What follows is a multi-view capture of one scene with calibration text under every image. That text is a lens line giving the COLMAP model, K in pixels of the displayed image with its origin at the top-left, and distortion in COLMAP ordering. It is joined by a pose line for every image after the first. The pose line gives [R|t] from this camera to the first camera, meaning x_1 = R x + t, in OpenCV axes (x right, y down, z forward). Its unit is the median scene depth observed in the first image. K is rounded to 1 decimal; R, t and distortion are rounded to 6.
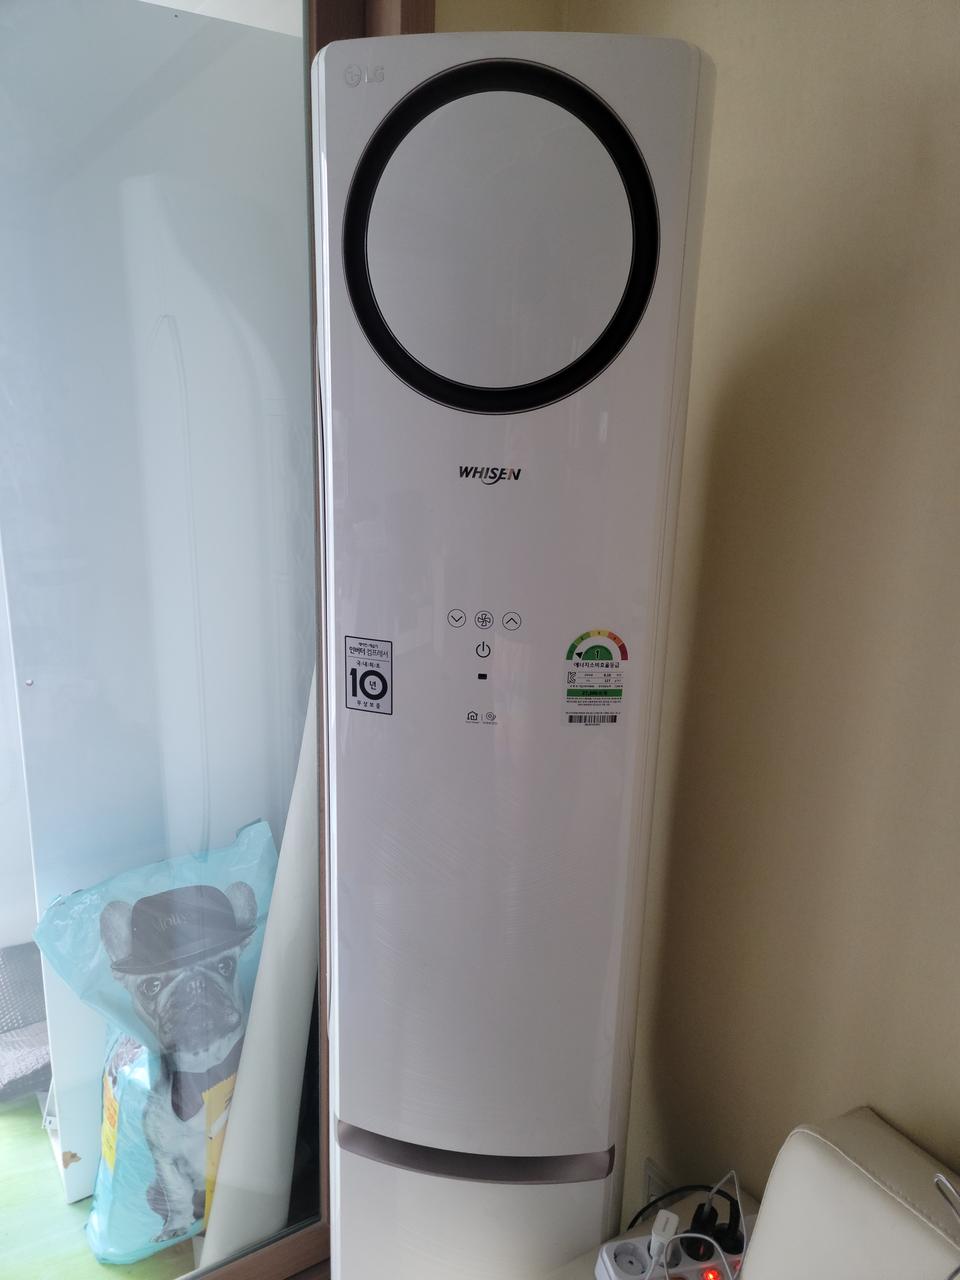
lens RADIAL K [[948.5, 0, 480.0], [0, 948.5, 640.0], [0, 0, 1]] dist [0.001958, 0.000719]
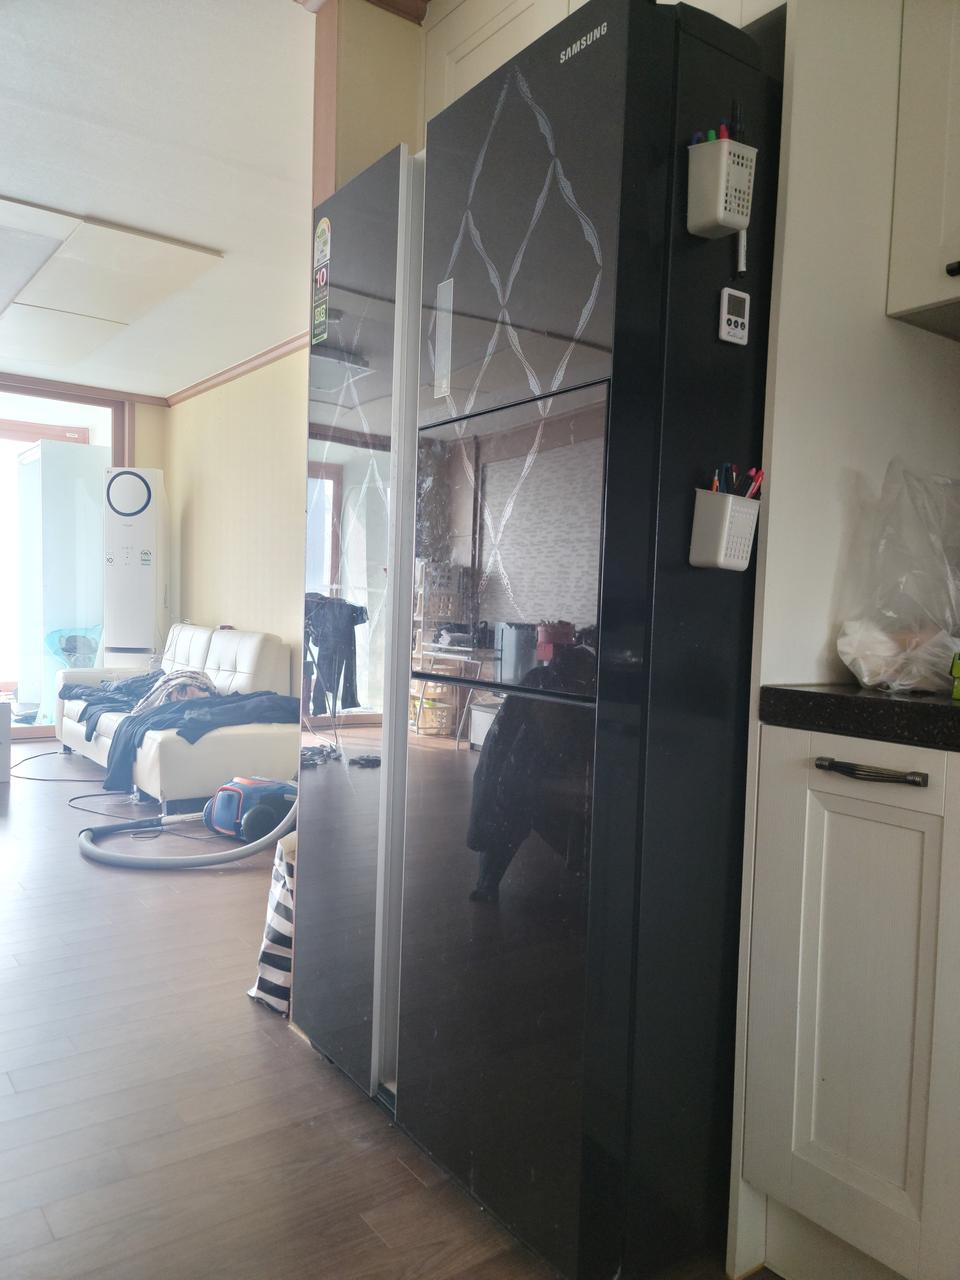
lens RADIAL K [[948.5, 0, 480.0], [0, 948.5, 640.0], [0, 0, 1]] dist [0.001958, 0.000719]
pose [[0.998761, 0.007180, 0.049249, 2.111184], [0.003690, 0.976135, -0.217135, 2.025254], [-0.049633, 0.217048, 0.974898, -5.360781]]
